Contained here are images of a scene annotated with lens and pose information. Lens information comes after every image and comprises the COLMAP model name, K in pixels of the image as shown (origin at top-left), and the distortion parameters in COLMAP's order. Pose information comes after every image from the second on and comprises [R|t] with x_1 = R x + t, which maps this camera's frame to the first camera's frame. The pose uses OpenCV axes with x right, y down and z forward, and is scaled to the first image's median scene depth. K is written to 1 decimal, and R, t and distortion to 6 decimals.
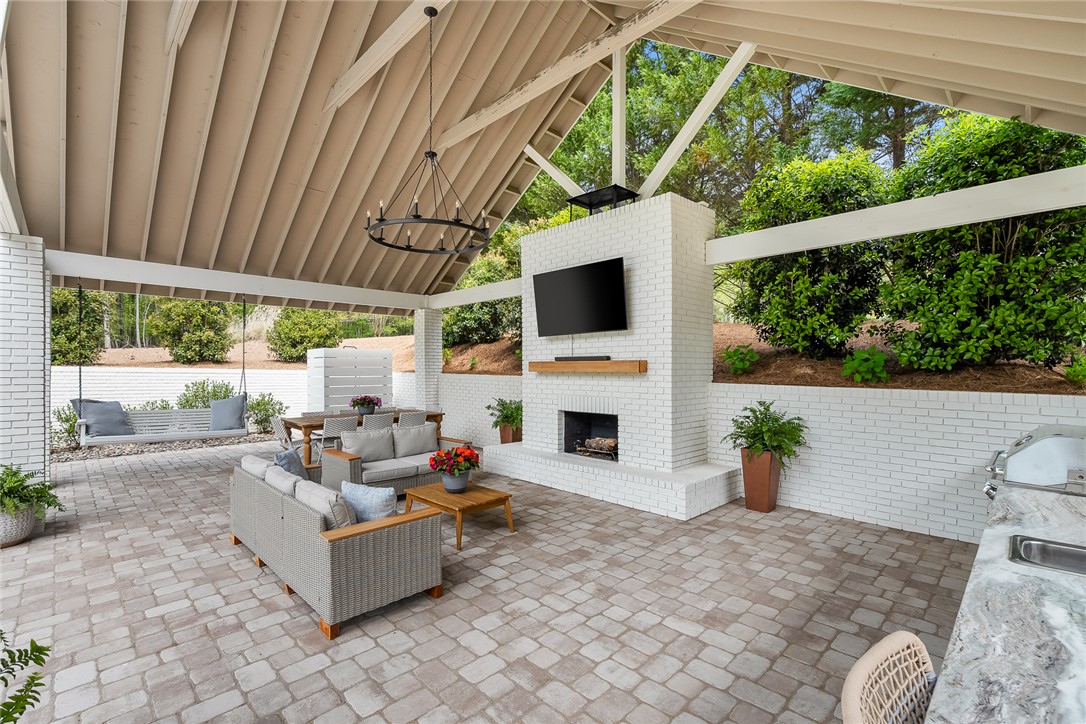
lens RADIAL K [[489.0, 0, 543.0], [0, 489.0, 362.0], [0, 0, 1]] dist [0.001384, 0.000211]
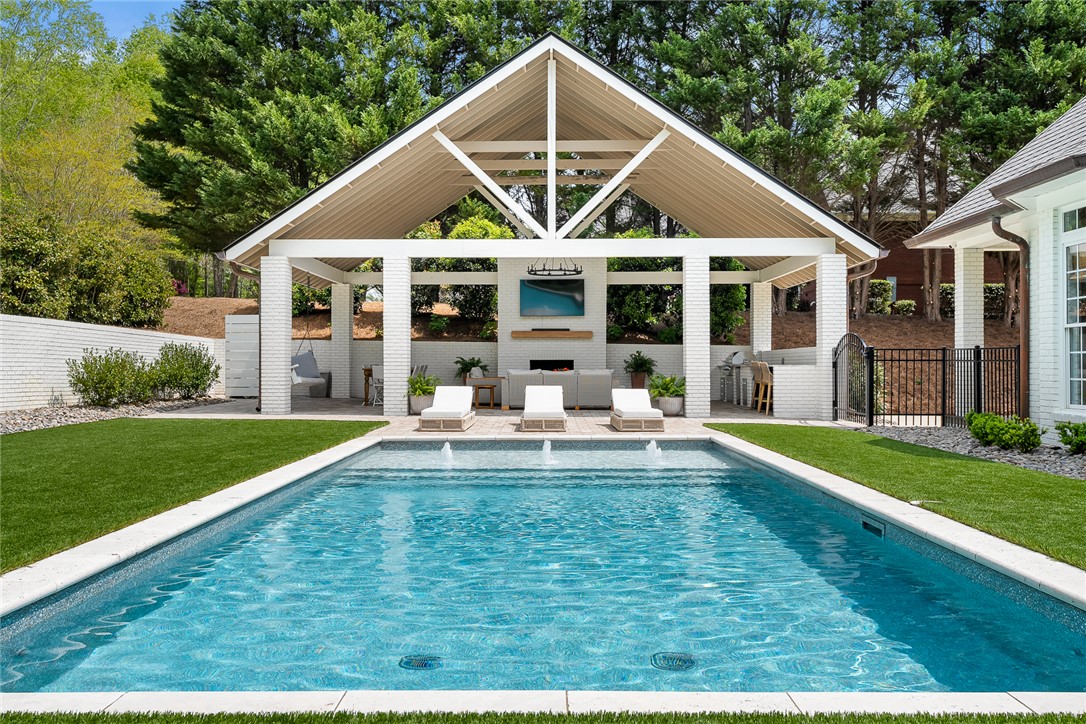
lens RADIAL K [[1035.4, 0, 543.0], [0, 1035.4, 362.0], [0, 0, 1]] dist [0.001961, -0.000156]
pose [[0.707164, 0.004013, 0.707038, -3.615247], [-0.009839, 0.999943, 0.004164, 0.133483], [-0.706981, -0.009901, 0.707163, -2.284388]]
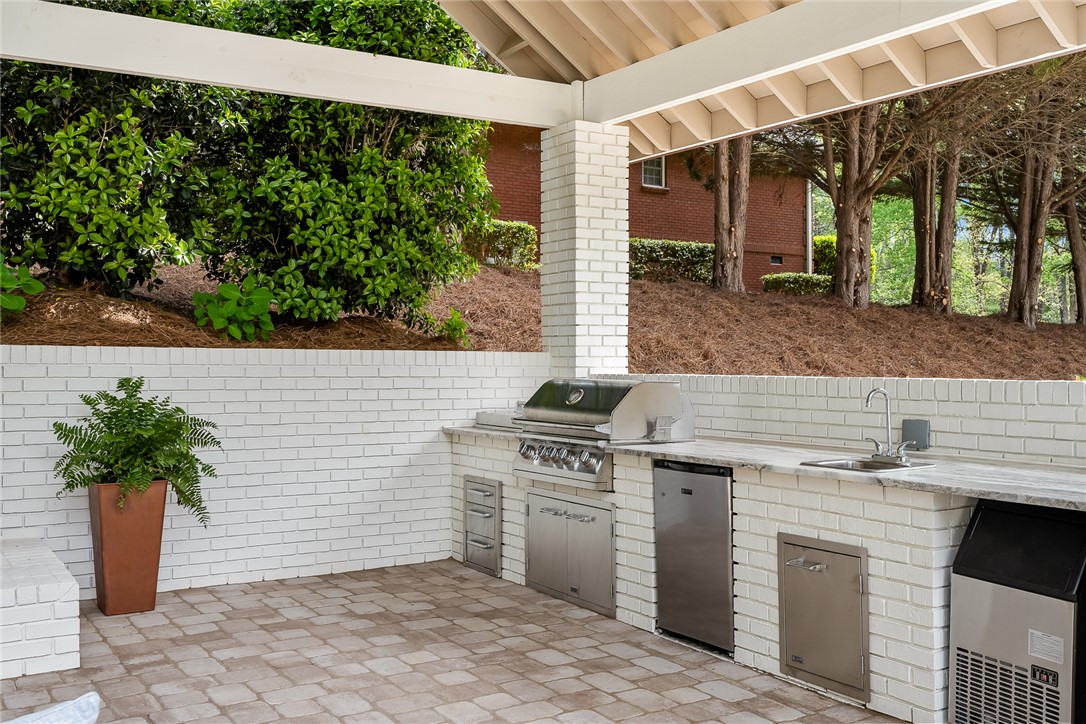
lens RADIAL K [[1070.8, 0, 543.0], [0, 1070.8, 362.0], [0, 0, 1]] dist [0.006582, 0.002373]
pose [[0.207300, -0.007556, 0.978248, -0.543710], [-0.011384, 0.999884, 0.010136, 0.056971], [-0.978211, -0.013238, 0.207190, 0.460665]]
